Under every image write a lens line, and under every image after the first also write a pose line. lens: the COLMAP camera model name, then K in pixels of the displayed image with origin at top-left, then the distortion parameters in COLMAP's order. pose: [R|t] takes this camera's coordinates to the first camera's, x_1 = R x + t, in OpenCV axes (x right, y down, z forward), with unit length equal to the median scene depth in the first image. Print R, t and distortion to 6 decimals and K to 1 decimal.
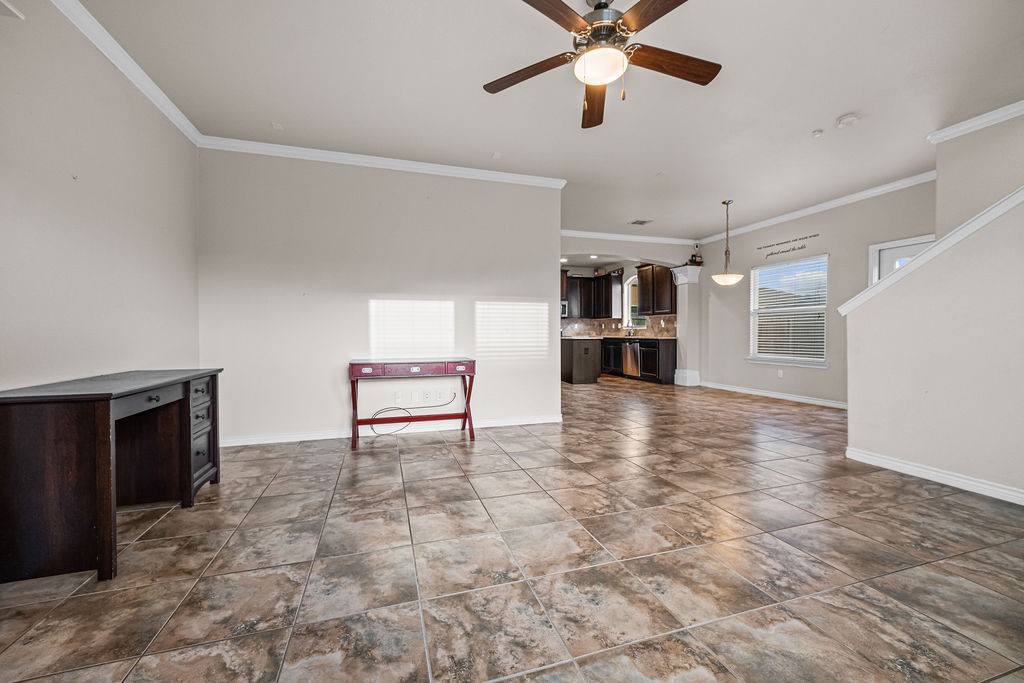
lens RADIAL K [[407.2, 0, 512.5], [0, 407.2, 340.8], [0, 0, 1]] dist [-0.012967, 0.005567]
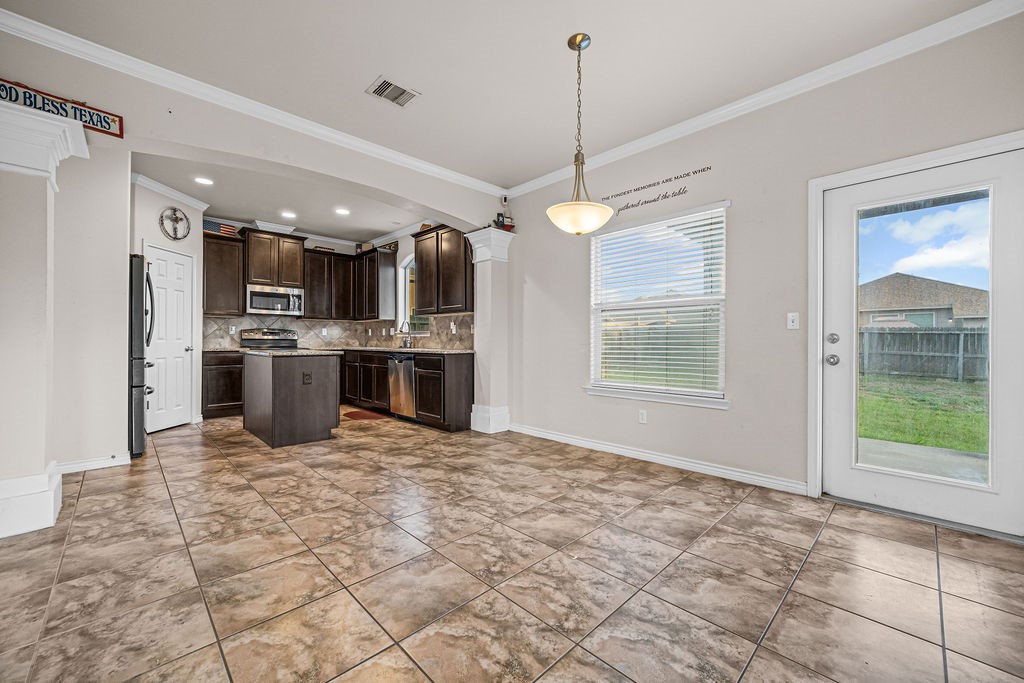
lens RADIAL K [[407.2, 0, 512.5], [0, 407.2, 340.8], [0, 0, 1]] dist [-0.012967, 0.005567]
pose [[0.893328, 0.004061, 0.449387, 0.249056], [0.005805, 0.999771, -0.020575, -0.013839], [-0.449368, 0.020989, 0.893100, 0.591493]]
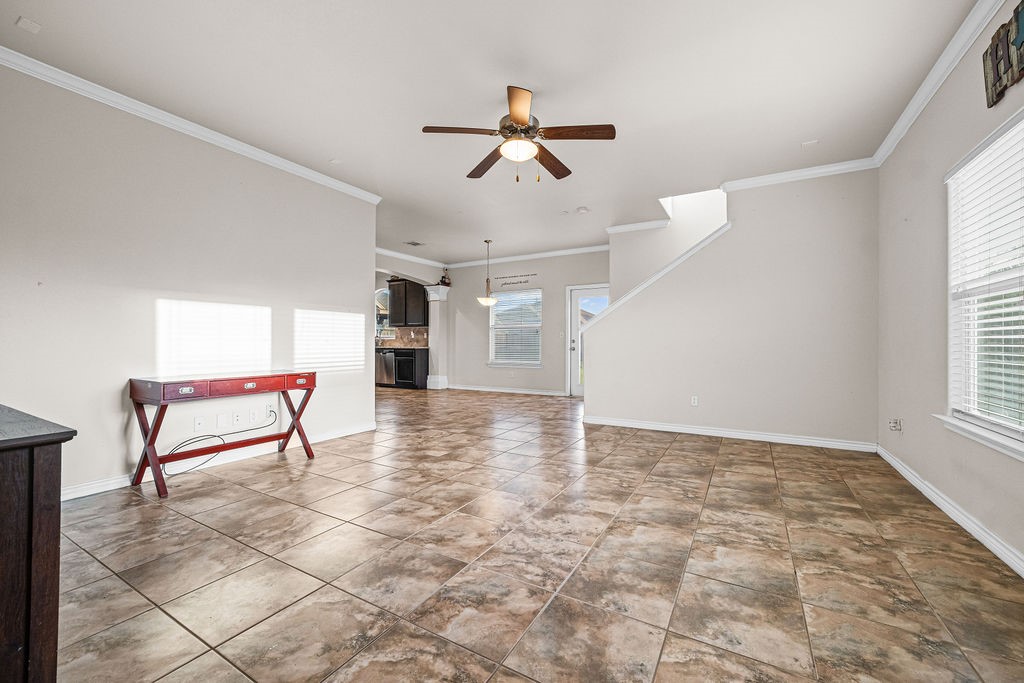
lens RADIAL K [[407.2, 0, 512.5], [0, 407.2, 340.8], [0, 0, 1]] dist [-0.012967, 0.005567]
pose [[0.742451, 0.006414, 0.669869, -0.246636], [0.010157, 0.999731, -0.020830, 0.000061], [-0.669823, 0.022269, 0.742187, -0.000407]]
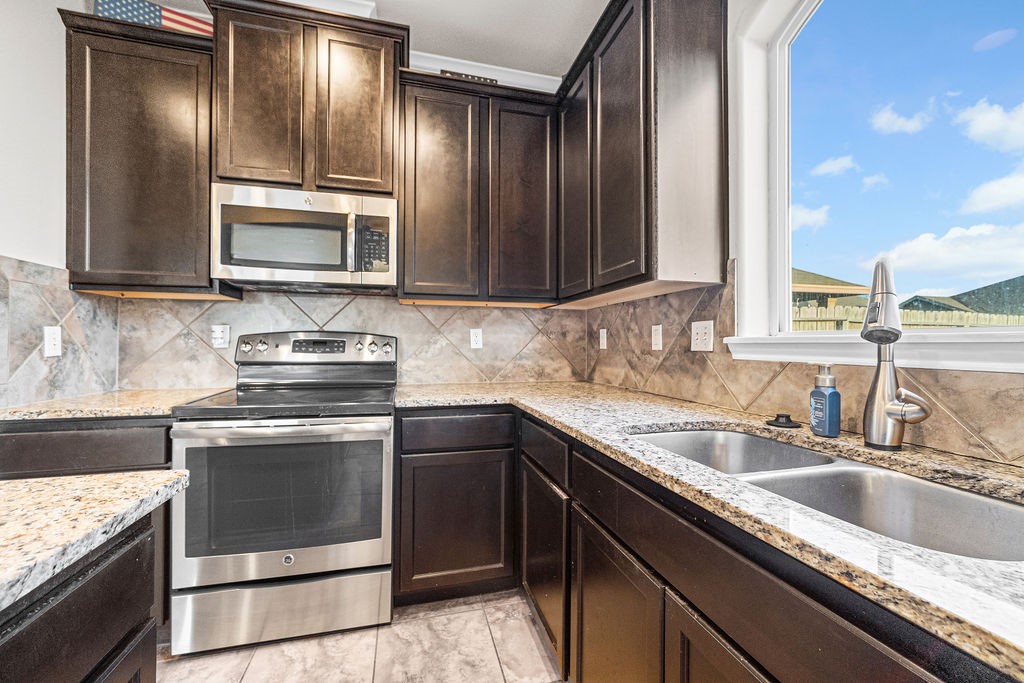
lens RADIAL K [[407.2, 0, 512.5], [0, 407.2, 340.8], [0, 0, 1]] dist [-0.012967, 0.005567]
pose [[0.998825, 0.004807, -0.048232, 0.344142], [-0.006249, 0.999536, -0.029799, -0.052177], [0.048066, 0.030066, 0.998392, 1.457432]]
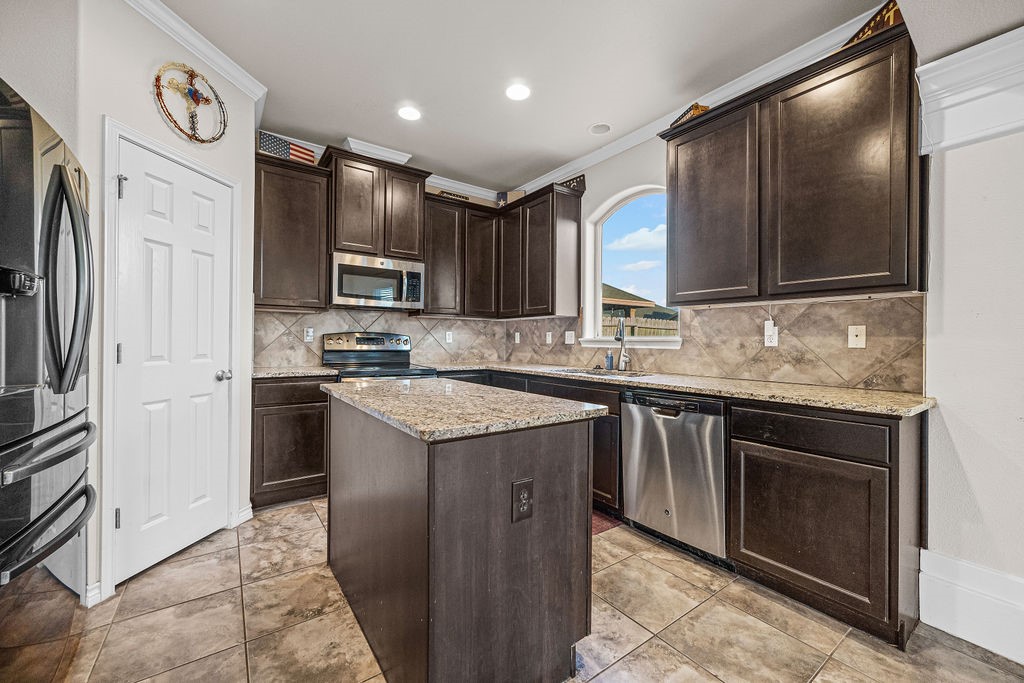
lens RADIAL K [[407.2, 0, 512.5], [0, 407.2, 340.8], [0, 0, 1]] dist [-0.012967, 0.005567]
pose [[0.950506, 0.009975, 0.310546, 0.176379], [-0.003681, 0.999776, -0.020846, -0.045499], [-0.310685, 0.018671, 0.950330, 1.159084]]
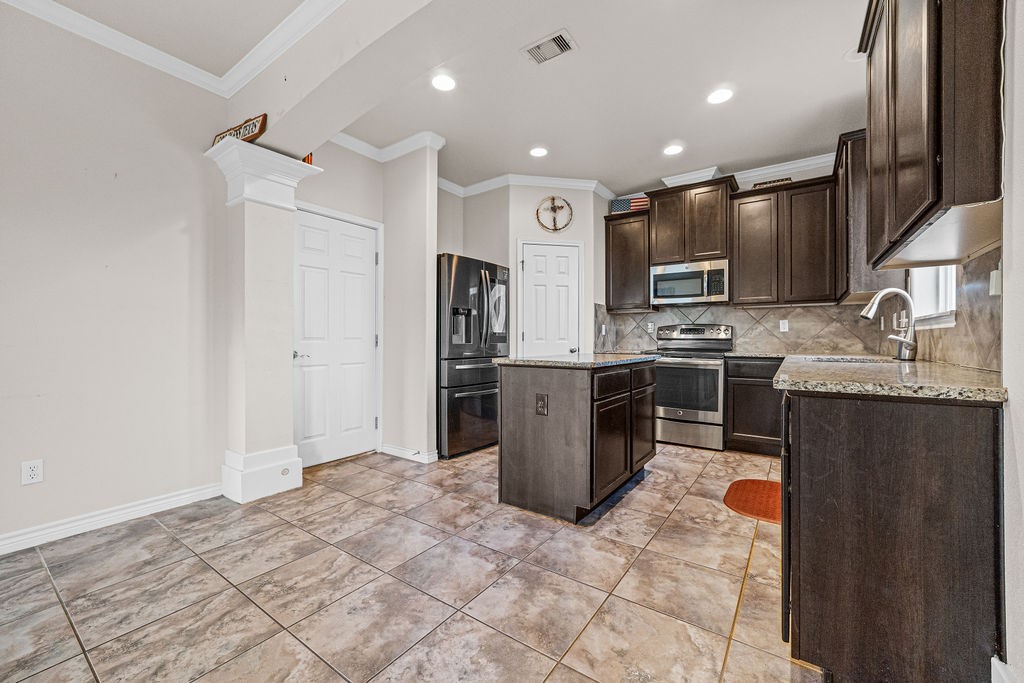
lens RADIAL K [[407.2, 0, 512.5], [0, 407.2, 340.8], [0, 0, 1]] dist [-0.012967, 0.005567]
pose [[0.604880, 0.005524, -0.796298, 0.552512], [-0.019273, 0.999785, -0.007704, -0.027276], [0.796084, 0.020007, 0.604856, 1.090061]]
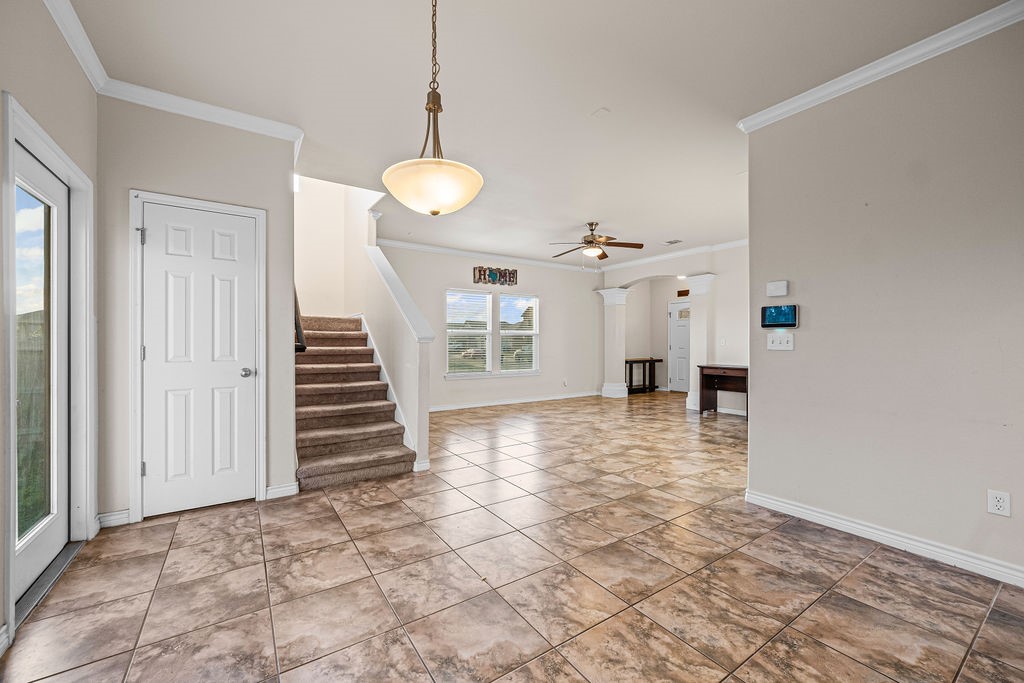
lens RADIAL K [[407.2, 0, 512.5], [0, 407.2, 340.8], [0, 0, 1]] dist [-0.012967, 0.005567]
pose [[-0.959840, 0.001168, -0.280546, 0.508180], [-0.003852, 0.999842, 0.017339, -0.047357], [0.280522, 0.017724, -0.959684, 1.179417]]
